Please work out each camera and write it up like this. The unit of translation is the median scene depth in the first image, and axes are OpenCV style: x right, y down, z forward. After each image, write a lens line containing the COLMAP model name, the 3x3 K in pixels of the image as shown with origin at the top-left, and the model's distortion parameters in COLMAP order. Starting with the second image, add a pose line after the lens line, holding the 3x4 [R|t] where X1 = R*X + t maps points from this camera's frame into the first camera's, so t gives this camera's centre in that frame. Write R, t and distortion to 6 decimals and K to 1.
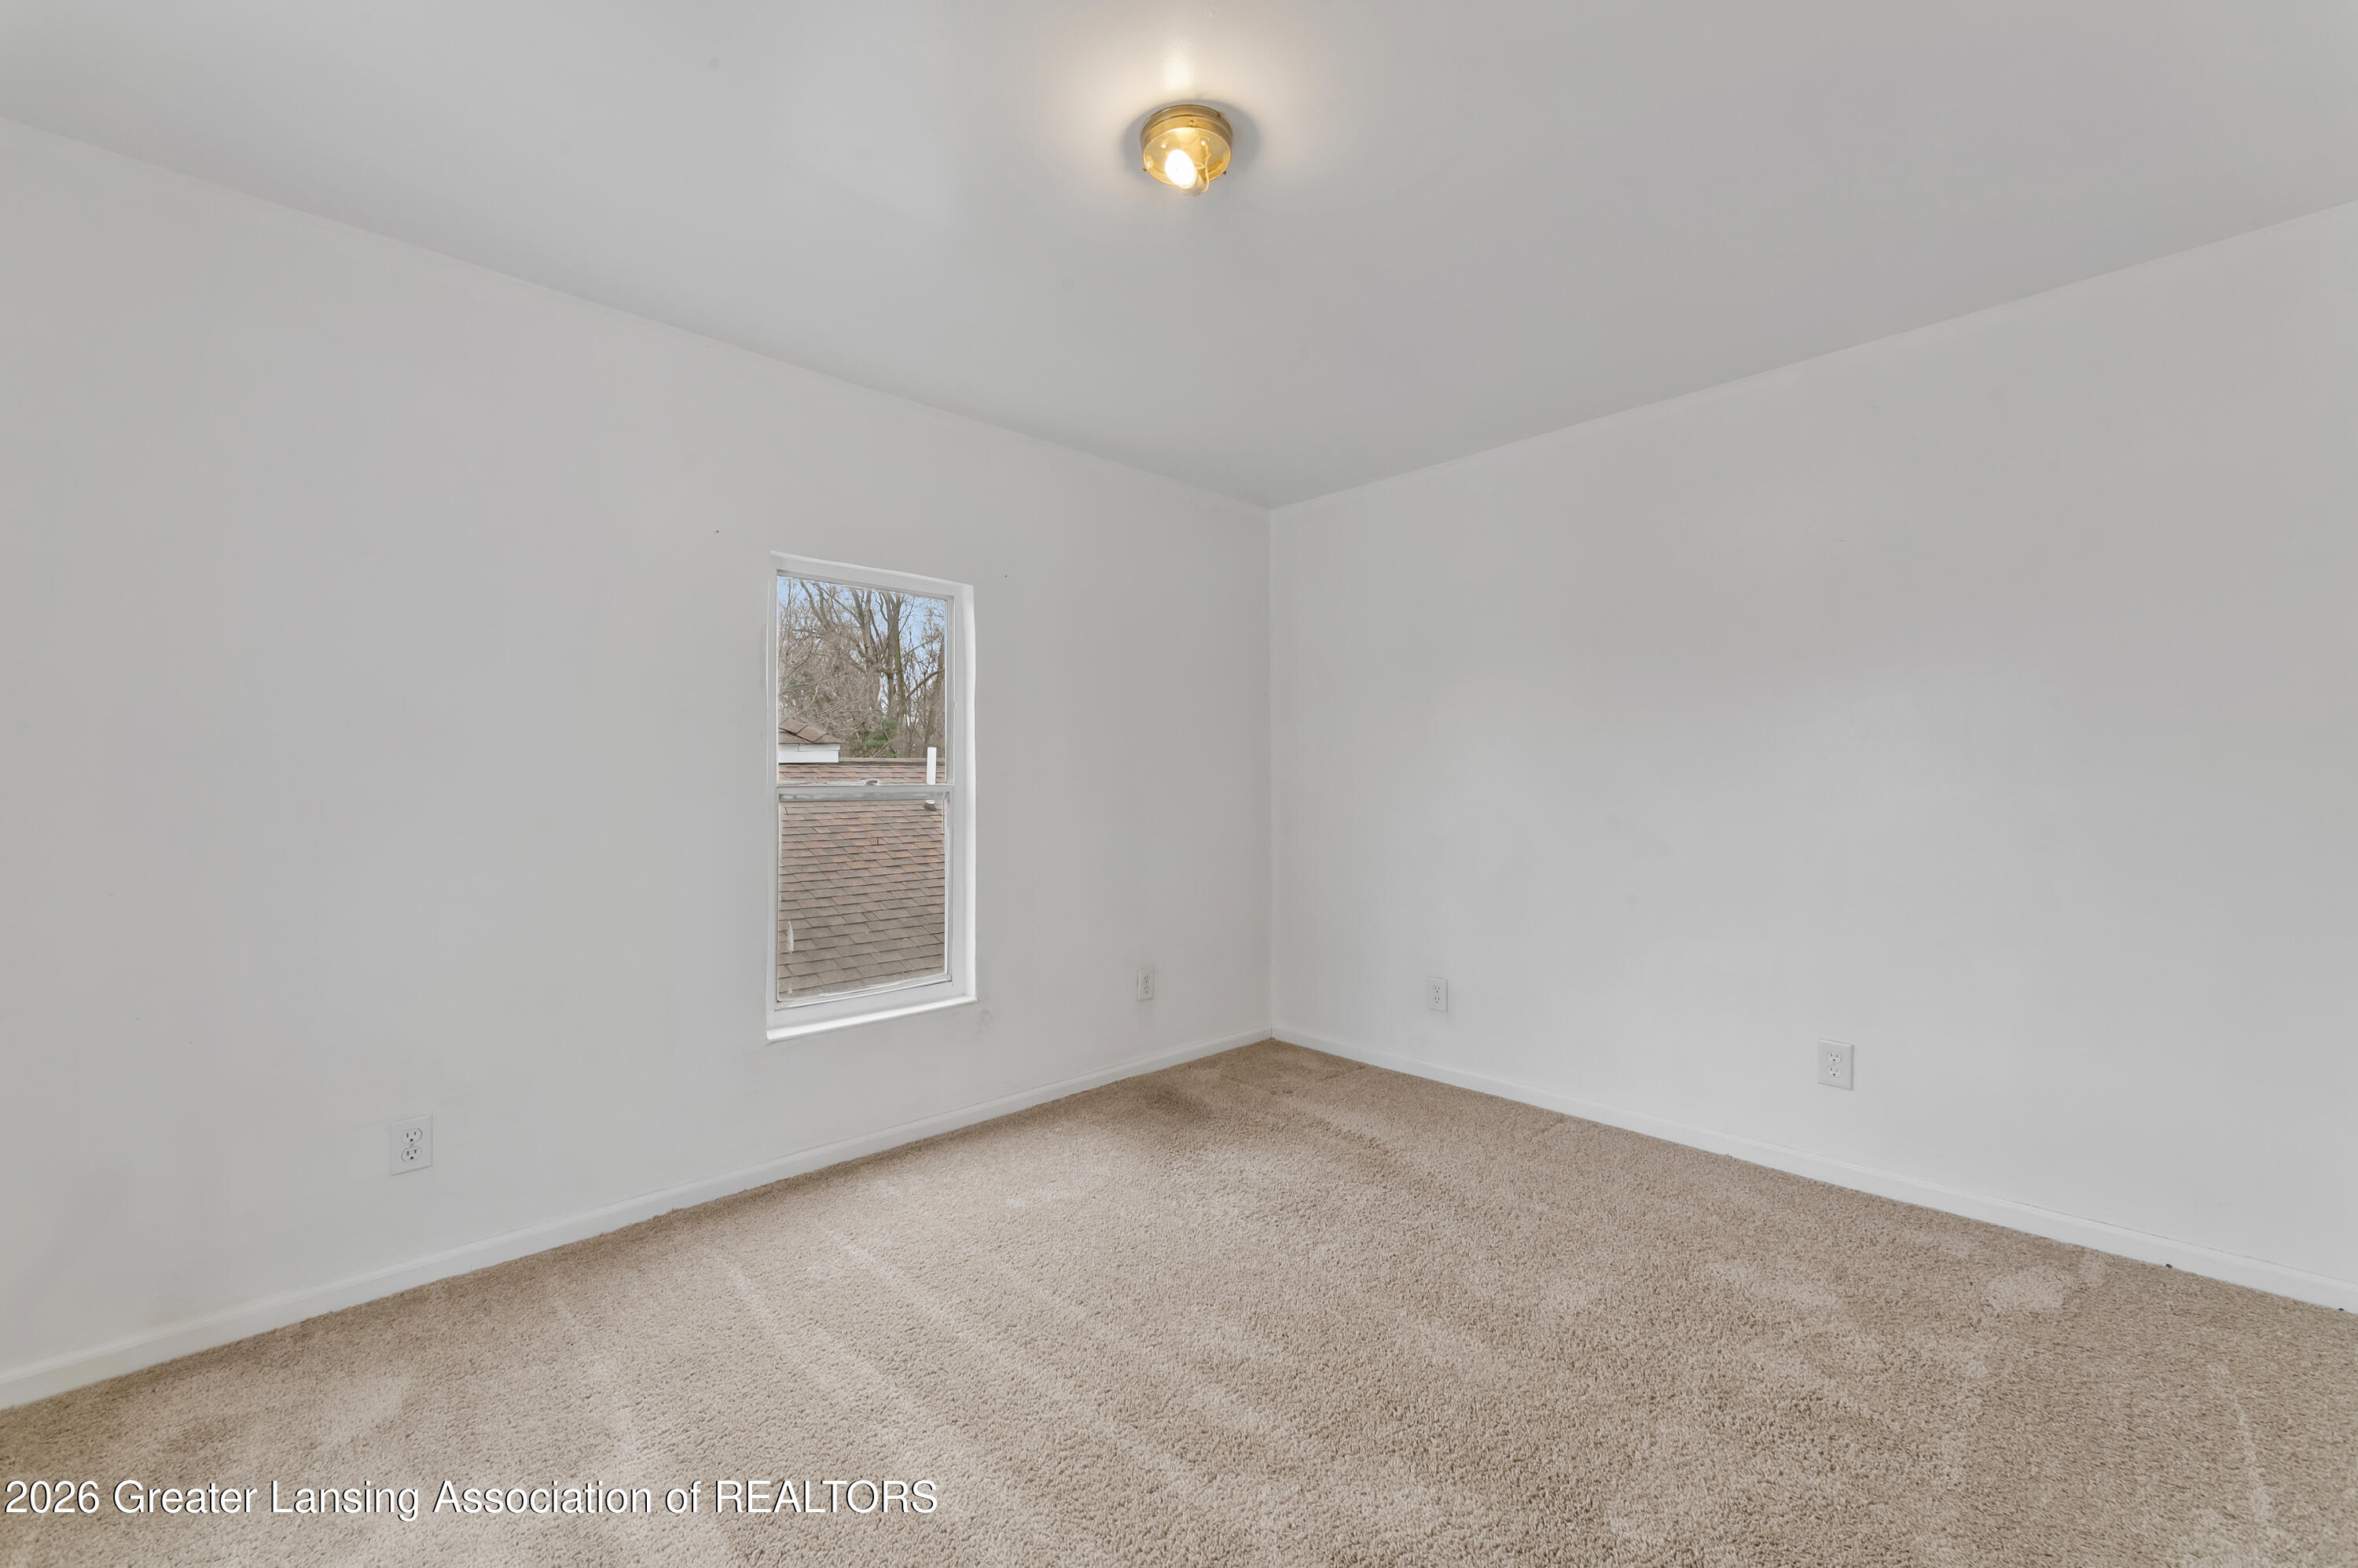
lens RADIAL K [[946.8, 0, 1169.5], [0, 946.8, 761.4], [0, 0, 1]] dist [0.016860, 0.000019]
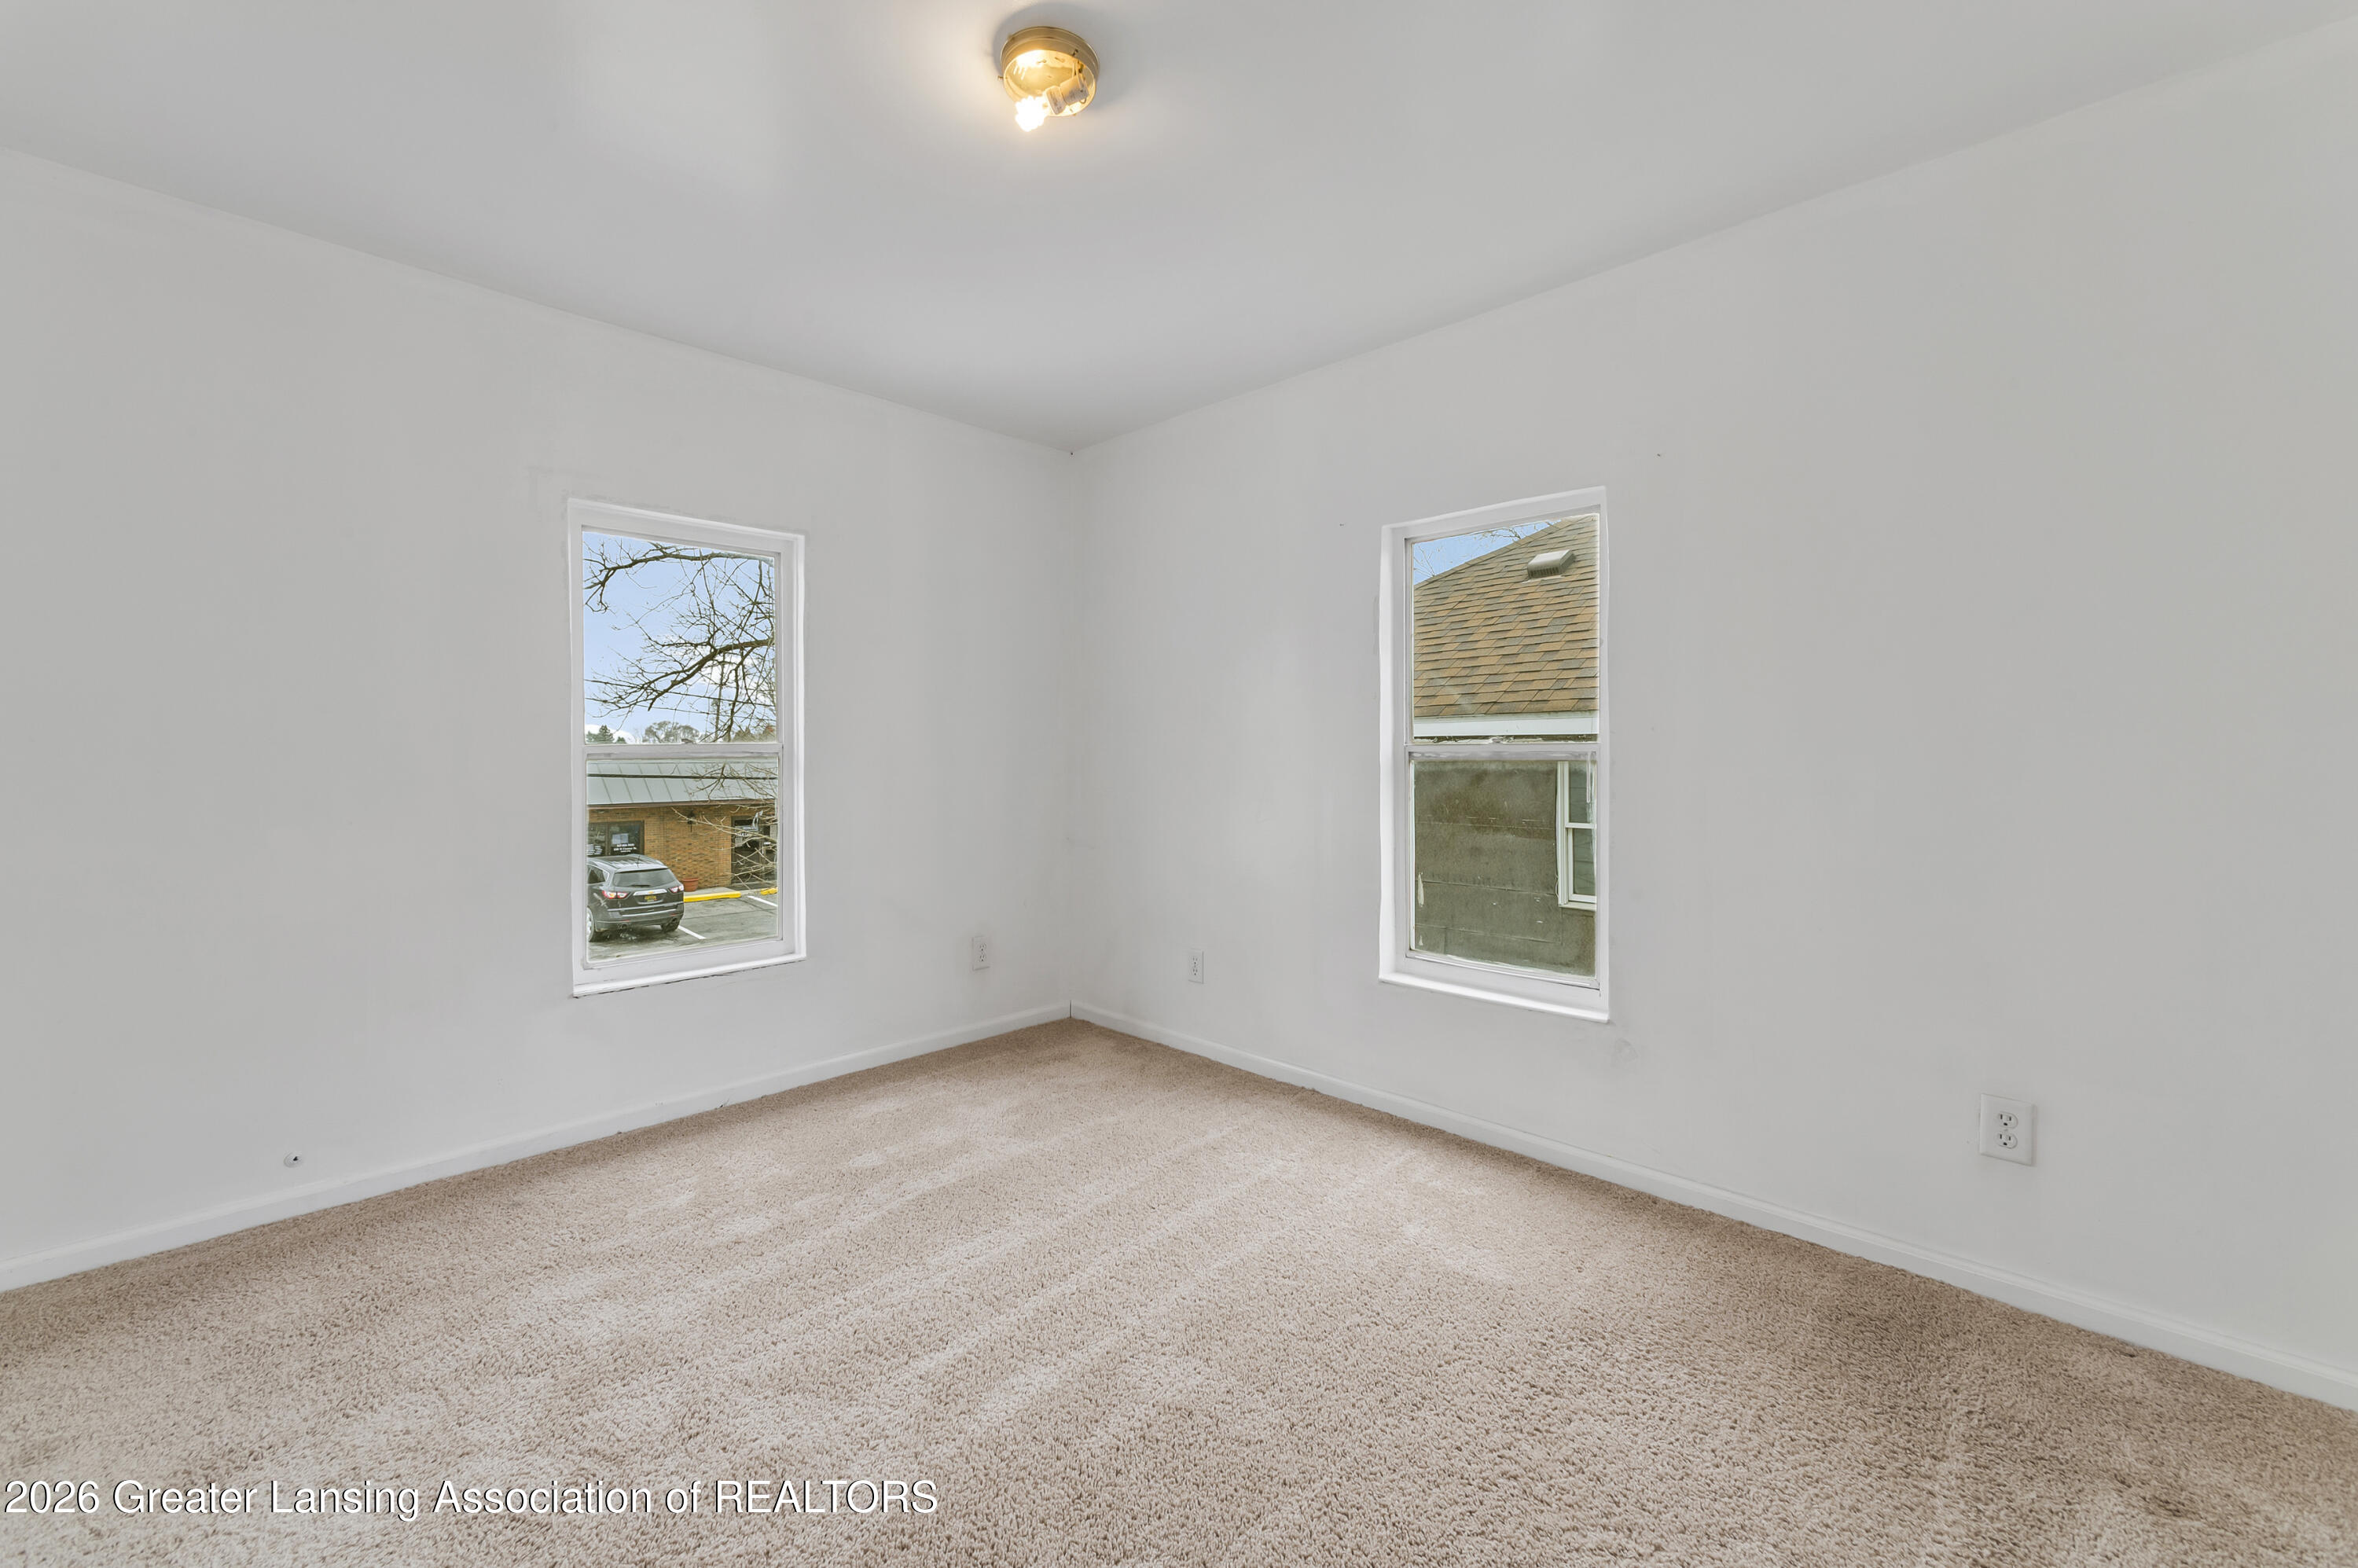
lens RADIAL K [[946.8, 0, 1169.5], [0, 946.8, 761.4], [0, 0, 1]] dist [0.016860, 0.000019]
pose [[0.038925, 0.010318, -0.999189, 0.702880], [0.022470, 0.999685, 0.011198, 0.025504], [0.998989, -0.022888, 0.038681, 0.774718]]
